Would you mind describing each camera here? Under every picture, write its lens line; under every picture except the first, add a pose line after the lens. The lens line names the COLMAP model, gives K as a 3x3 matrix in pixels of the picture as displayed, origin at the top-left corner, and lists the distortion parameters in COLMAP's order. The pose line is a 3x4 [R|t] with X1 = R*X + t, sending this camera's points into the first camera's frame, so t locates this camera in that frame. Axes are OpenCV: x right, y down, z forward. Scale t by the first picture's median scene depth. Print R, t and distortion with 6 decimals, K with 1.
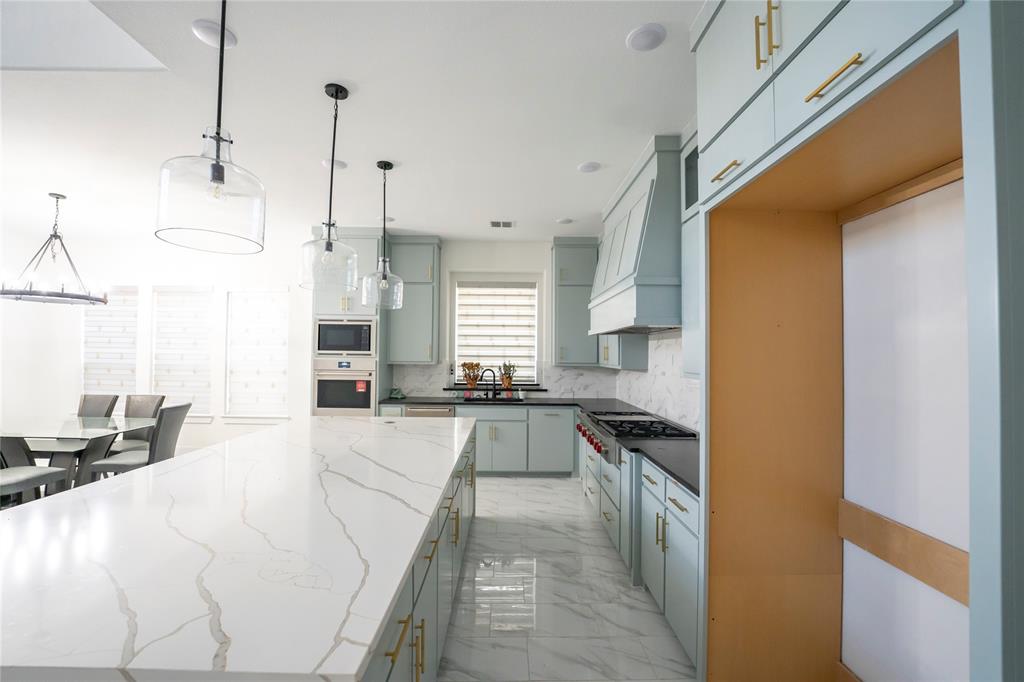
lens RADIAL K [[418.1, 0, 513.3], [0, 418.1, 339.7], [0, 0, 1]] dist [-0.001046, -0.000230]
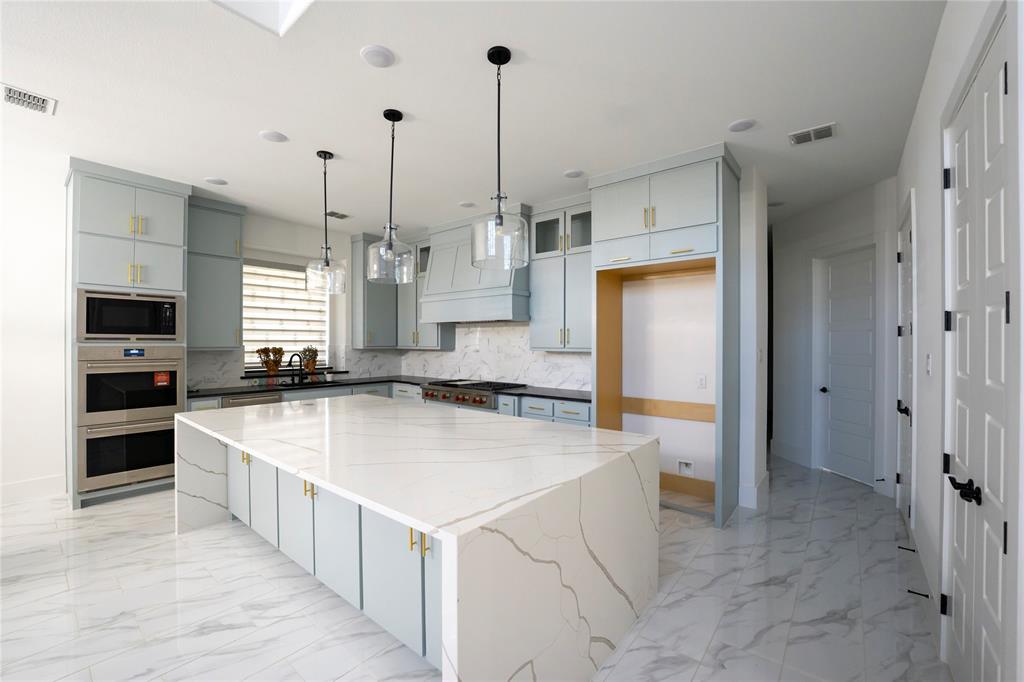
lens RADIAL K [[418.1, 0, 509.5], [0, 418.1, 343.3], [0, 0, 1]] dist [-0.001046, -0.000230]
pose [[0.647319, -0.010708, 0.762144, -0.482312], [-0.020475, 0.999296, 0.031430, 0.004075], [-0.761944, -0.035950, 0.646644, -0.018601]]
